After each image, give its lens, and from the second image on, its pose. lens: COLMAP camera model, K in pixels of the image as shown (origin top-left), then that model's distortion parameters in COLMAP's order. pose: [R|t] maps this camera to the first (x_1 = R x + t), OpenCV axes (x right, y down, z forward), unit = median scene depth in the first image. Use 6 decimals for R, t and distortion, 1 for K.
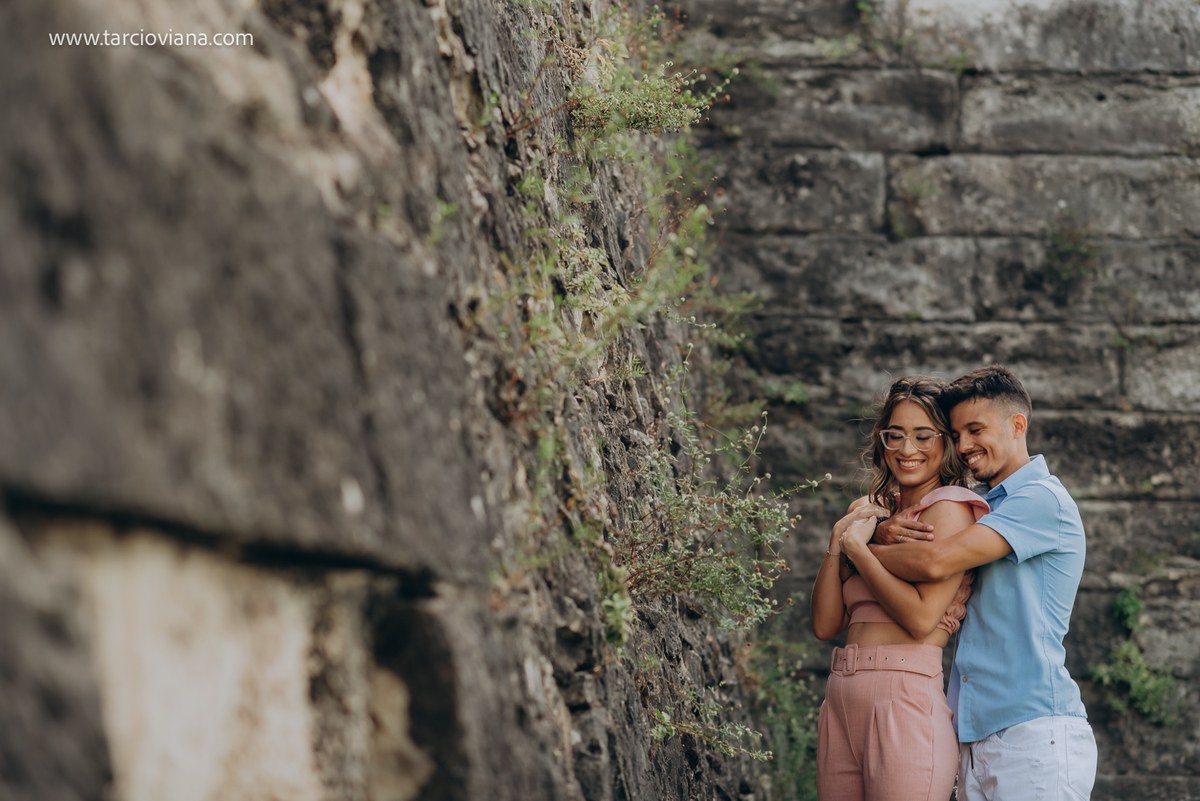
lens RADIAL K [[2871.9, 0, 600.0], [0, 2871.9, 400.5], [0, 0, 1]] dist [0.008748, -0.204808]
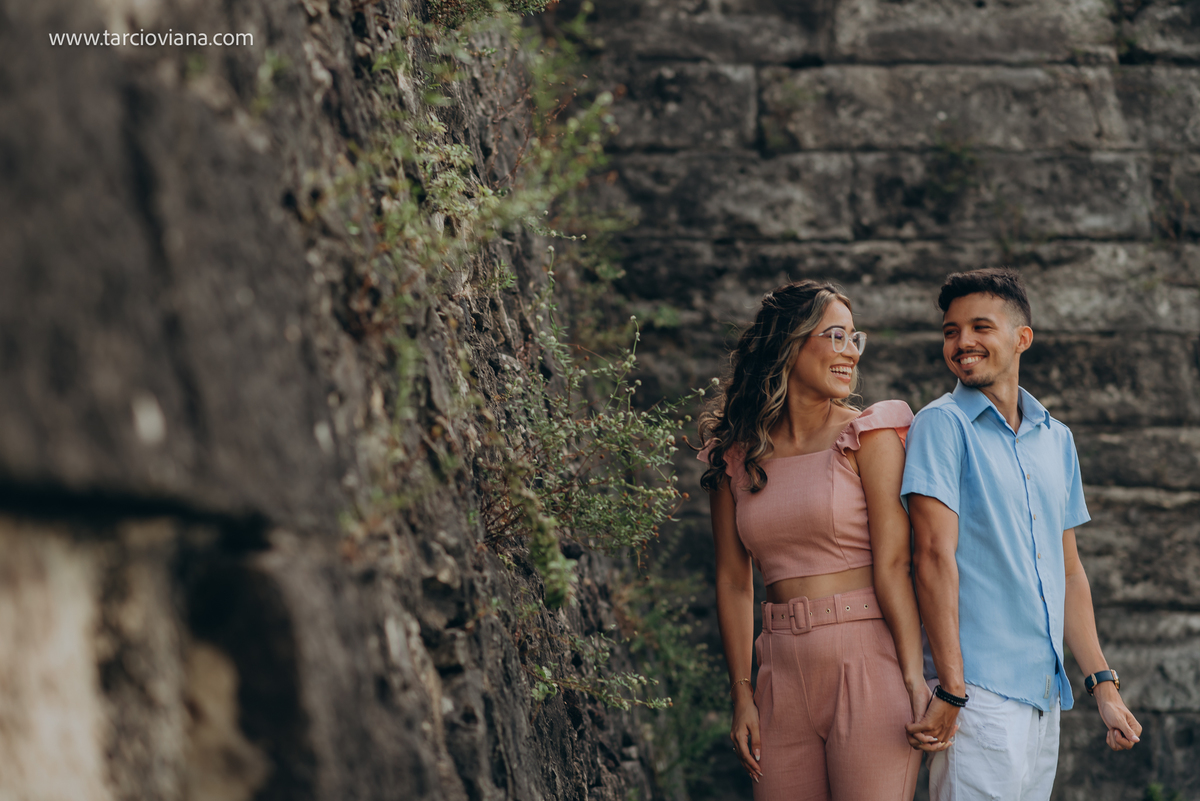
lens RADIAL K [[2871.9, 0, 600.0], [0, 2871.9, 400.5], [0, 0, 1]] dist [0.008748, -0.204808]
pose [[0.998617, -0.018745, 0.049121, -0.002542], [0.017667, 0.999596, 0.022284, 0.006101], [-0.049519, -0.021385, 0.998544, 0.109659]]
